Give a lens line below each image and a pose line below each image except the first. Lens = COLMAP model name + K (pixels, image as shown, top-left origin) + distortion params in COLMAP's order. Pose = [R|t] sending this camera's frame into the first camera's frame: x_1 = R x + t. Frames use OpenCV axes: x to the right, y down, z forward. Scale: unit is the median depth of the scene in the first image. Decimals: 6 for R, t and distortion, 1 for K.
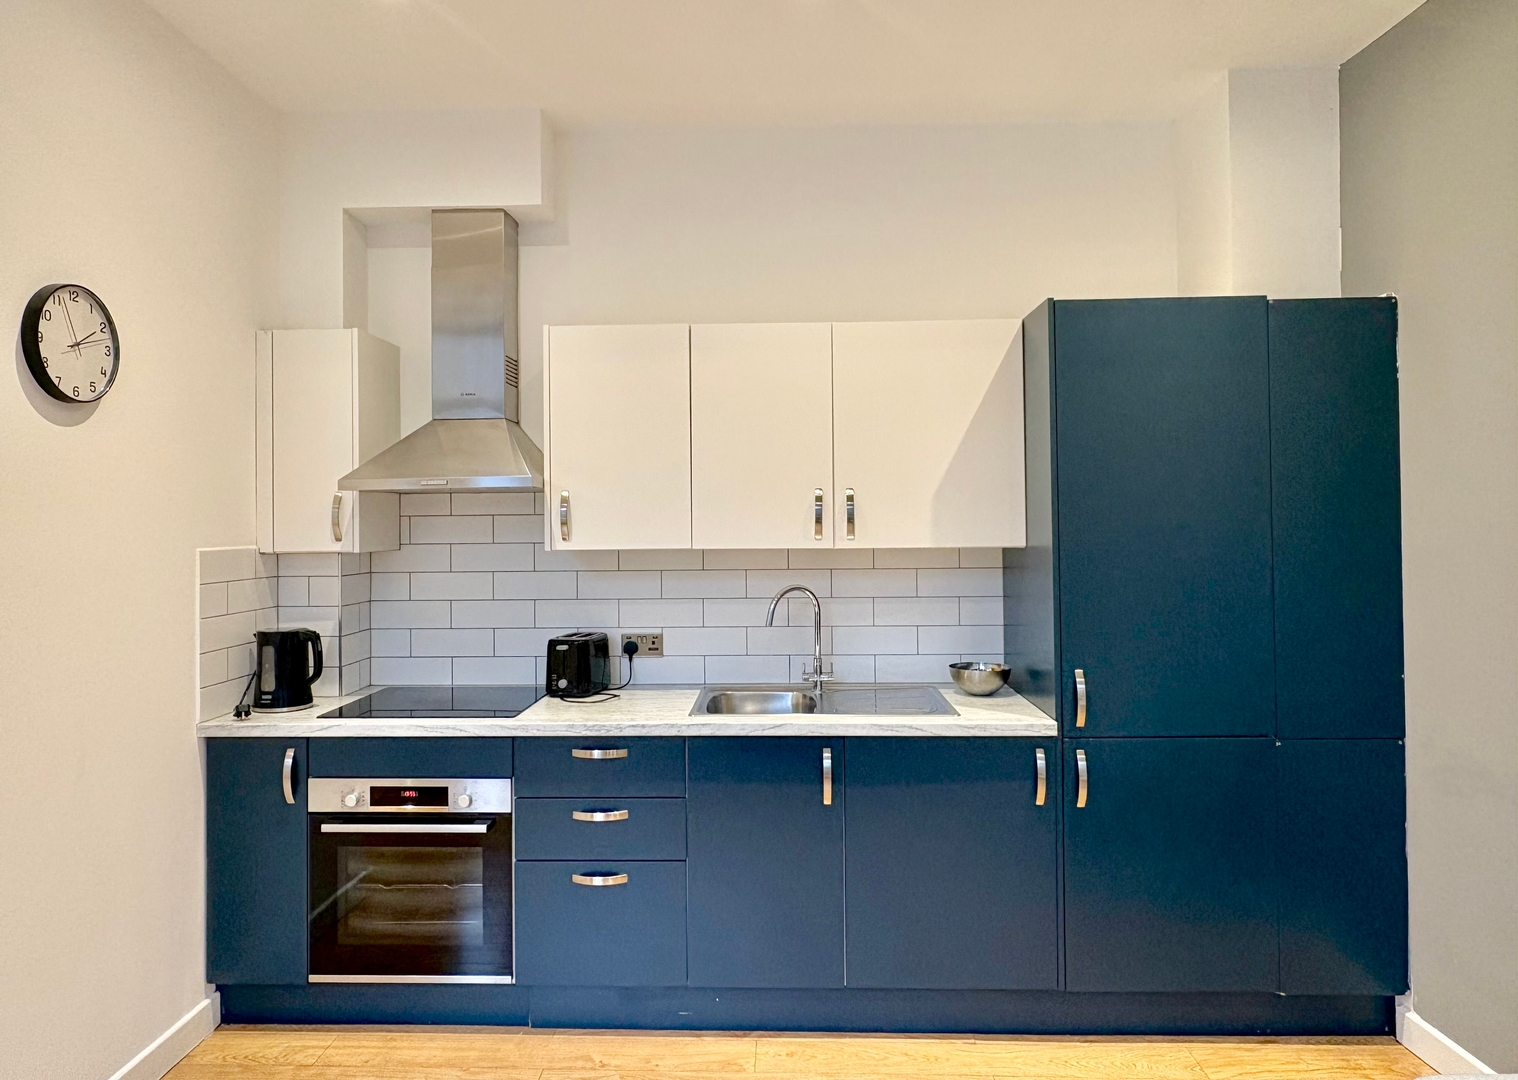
lens RADIAL K [[984.0, 0, 759.2], [0, 984.0, 511.1], [0, 0, 1]] dist [-0.000480, -0.000285]
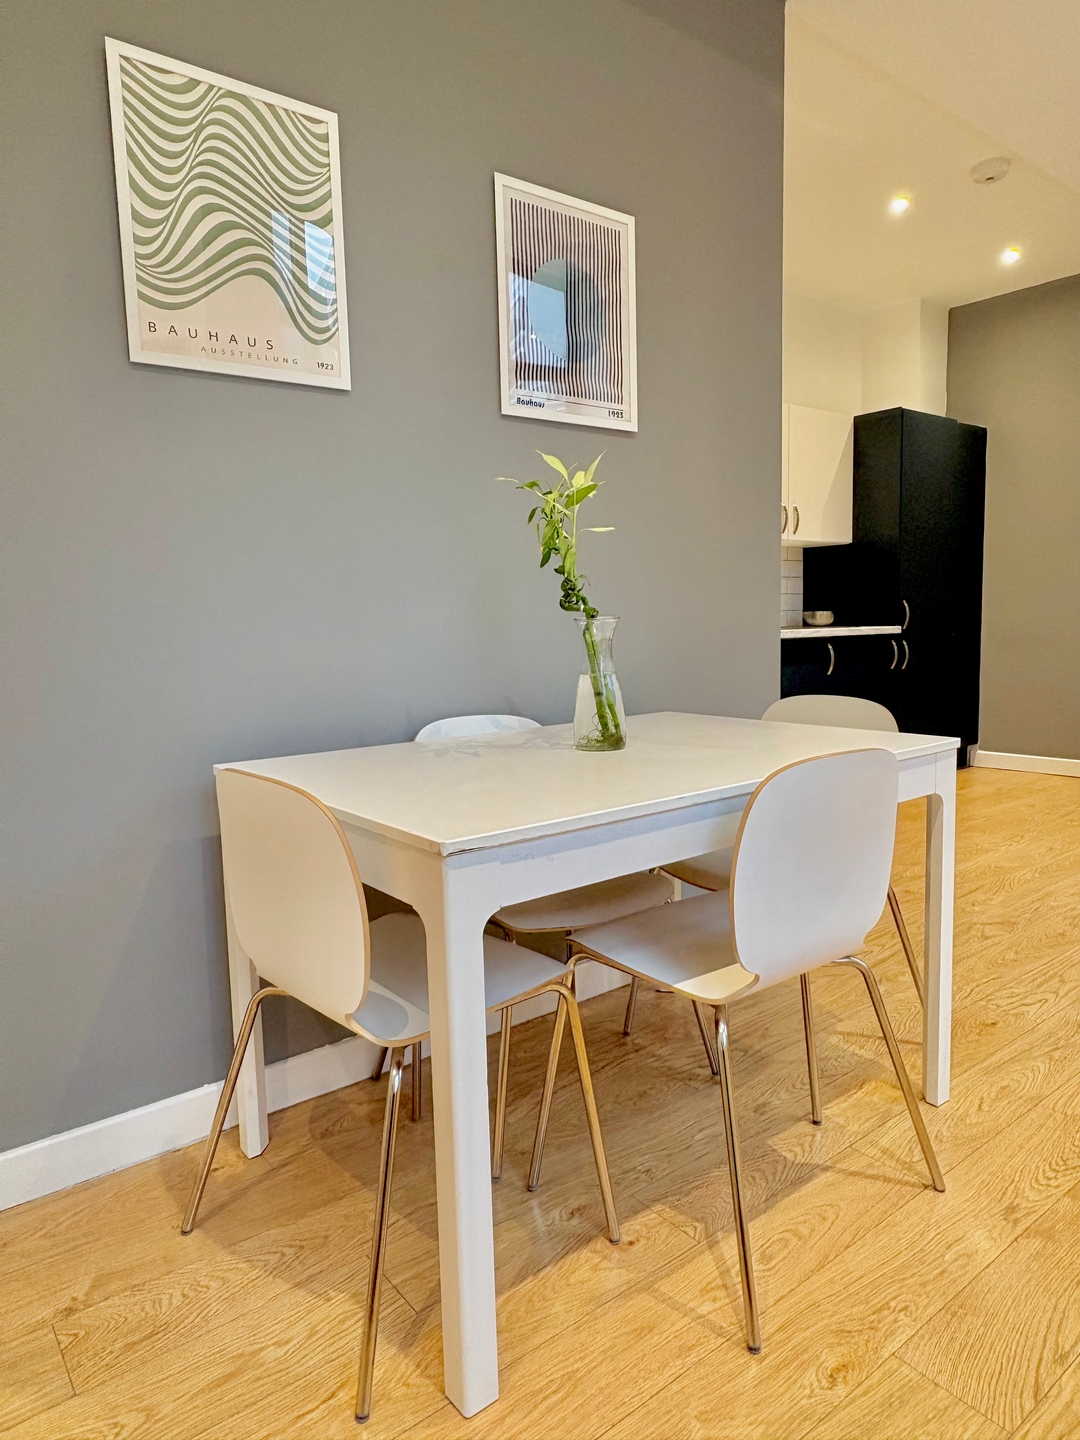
lens RADIAL K [[911.6, 0, 540.0], [0, 911.6, 720.0], [0, 0, 1]] dist [-0.000822, 0.000096]
pose [[0.766746, -0.080601, 0.636871, -1.306494], [0.010182, 0.993489, 0.113476, 0.166520], [-0.641870, -0.080523, 0.762574, 0.034192]]
